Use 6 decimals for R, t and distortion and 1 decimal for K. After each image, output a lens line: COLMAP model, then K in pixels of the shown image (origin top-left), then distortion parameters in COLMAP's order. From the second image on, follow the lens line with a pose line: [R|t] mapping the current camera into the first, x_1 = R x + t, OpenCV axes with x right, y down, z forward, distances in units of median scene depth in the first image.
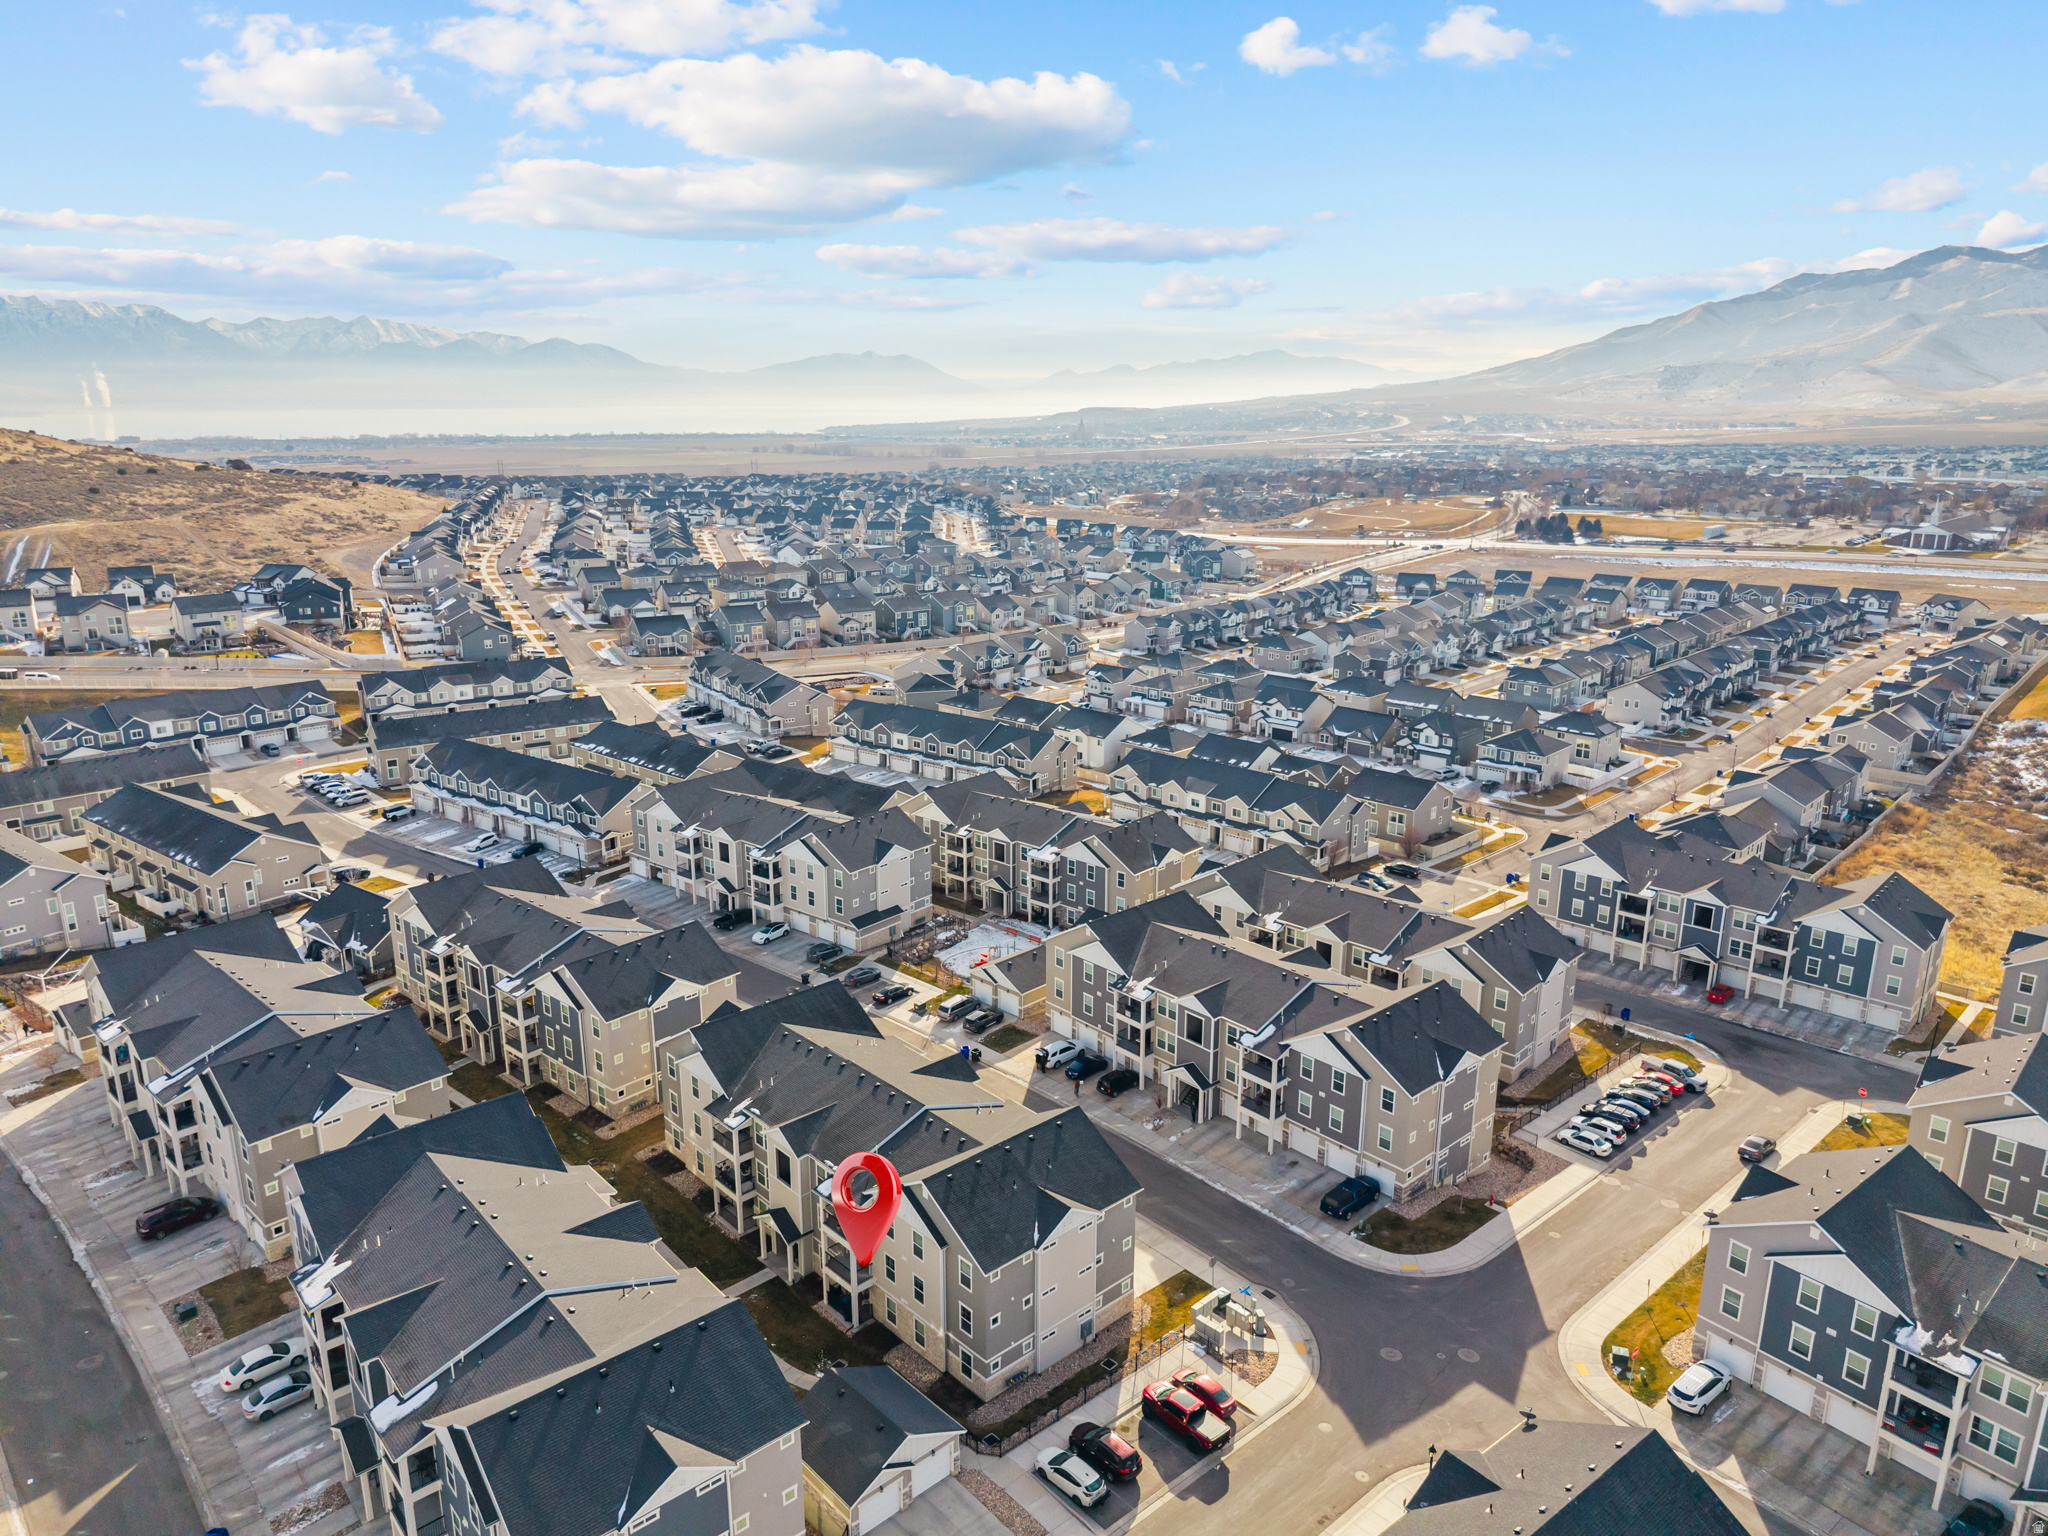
lens RADIAL K [[1376.3, 0, 1024.0], [0, 1376.3, 768.0], [0, 0, 1]] dist [0.003357, 0.002481]
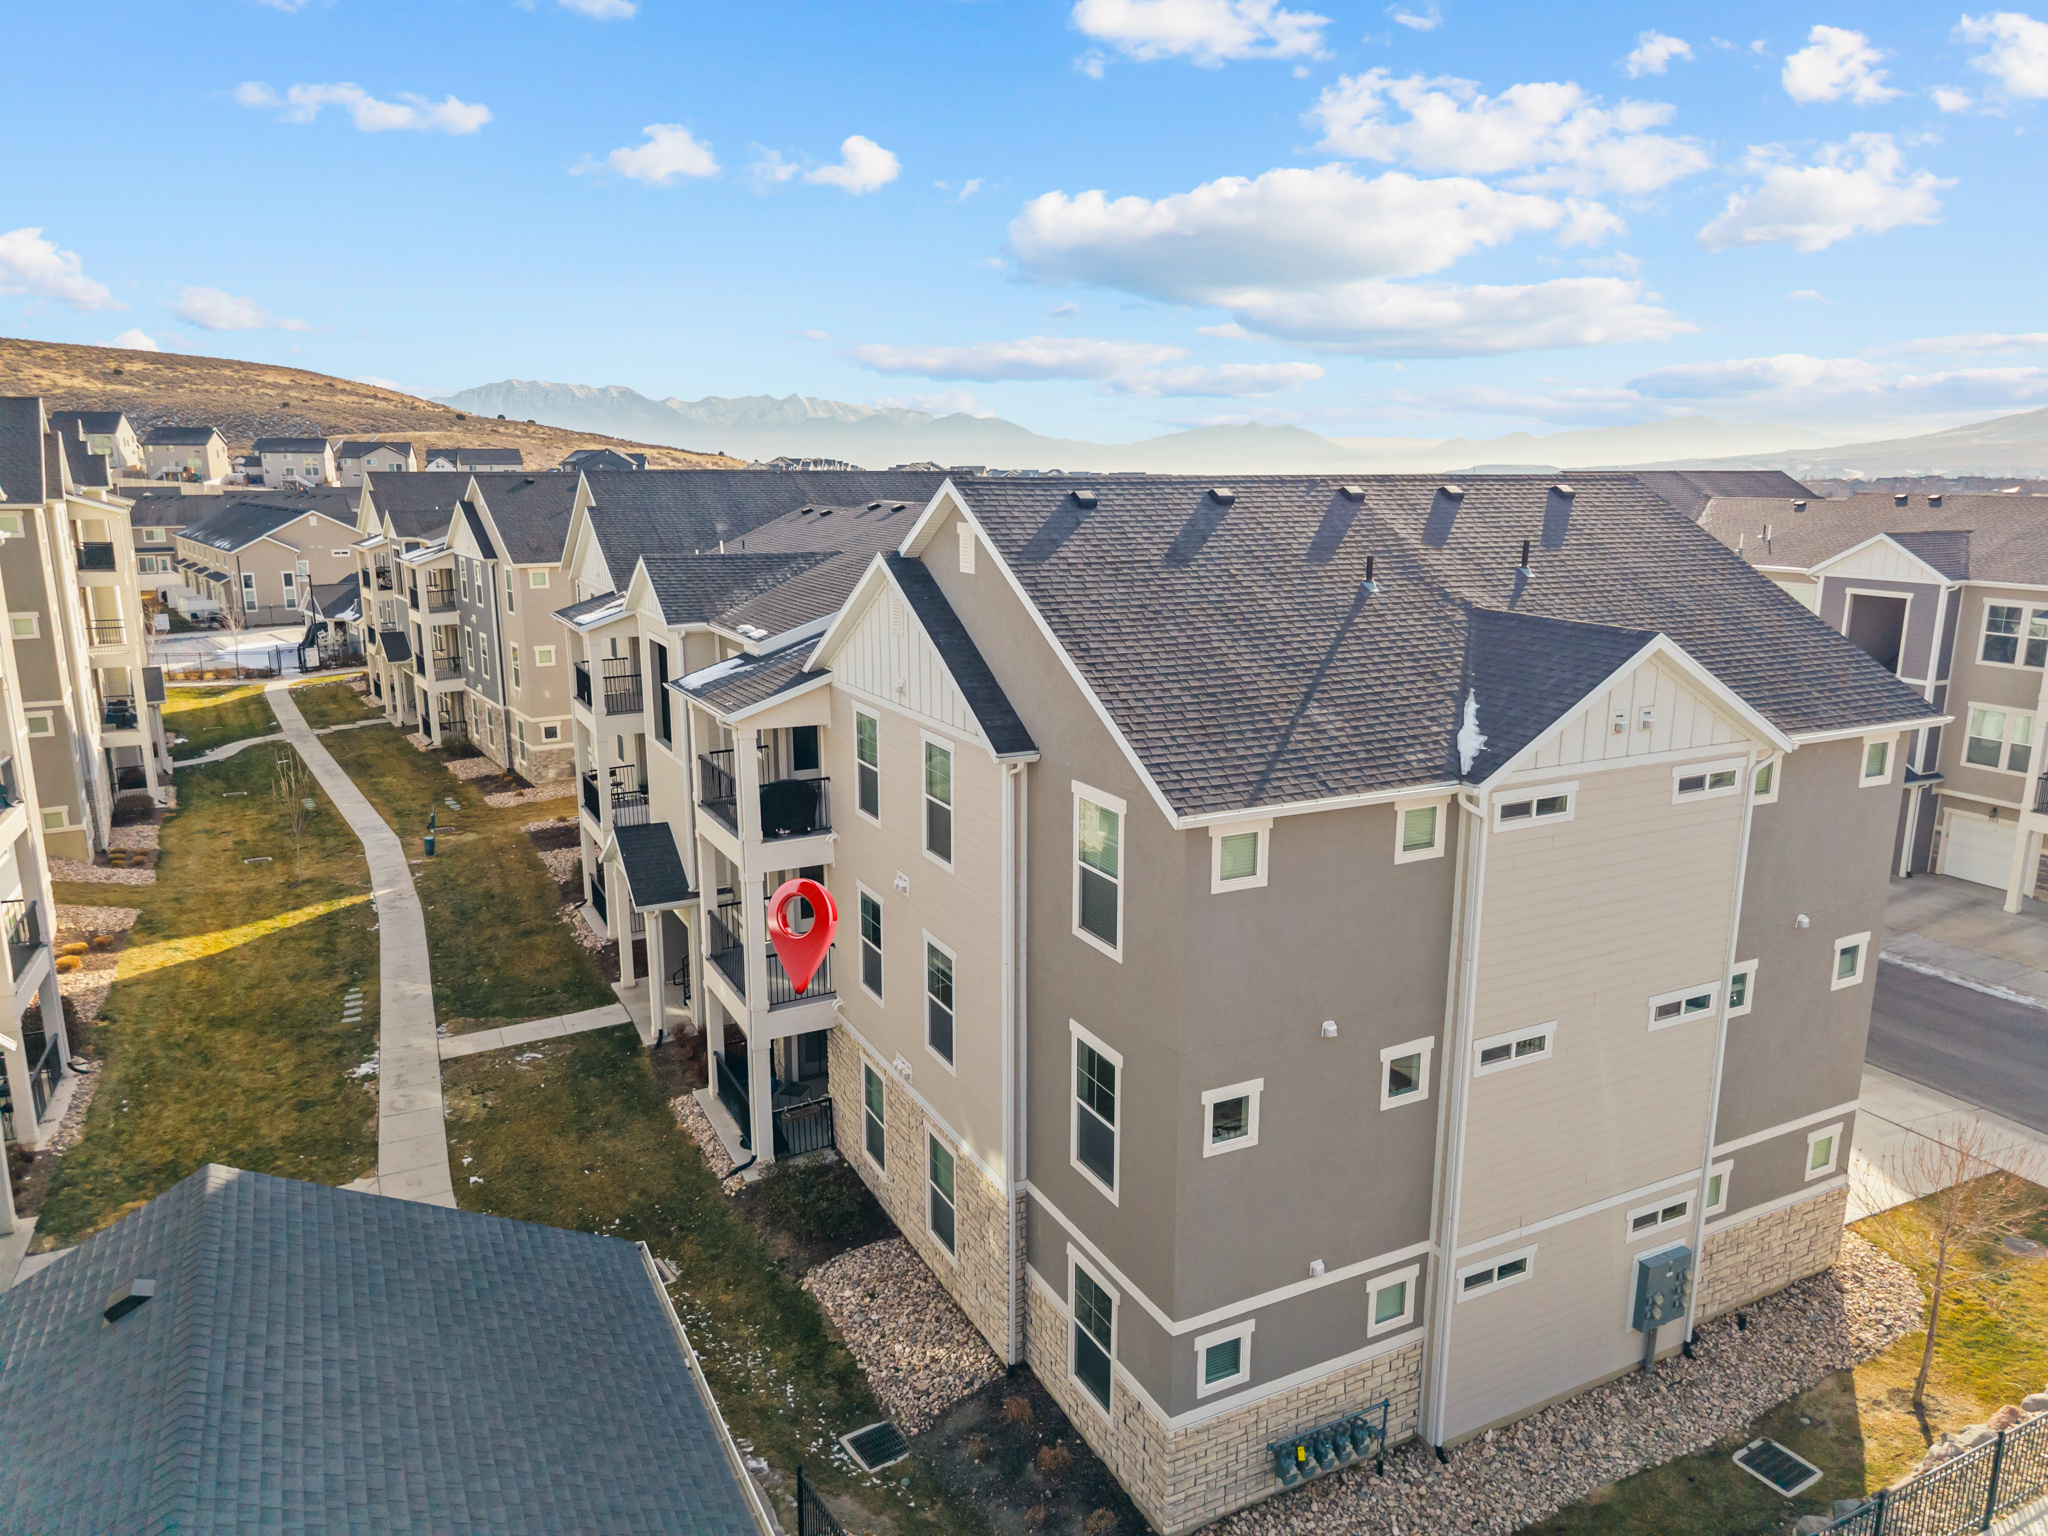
lens RADIAL K [[1376.3, 0, 1024.0], [0, 1376.3, 768.0], [0, 0, 1]] dist [0.003357, 0.002481]
pose [[0.963893, 0.058417, -0.259805, -0.001368], [-0.071643, 0.996557, -0.041725, 0.350027], [0.256473, 0.058831, 0.964759, 0.774880]]
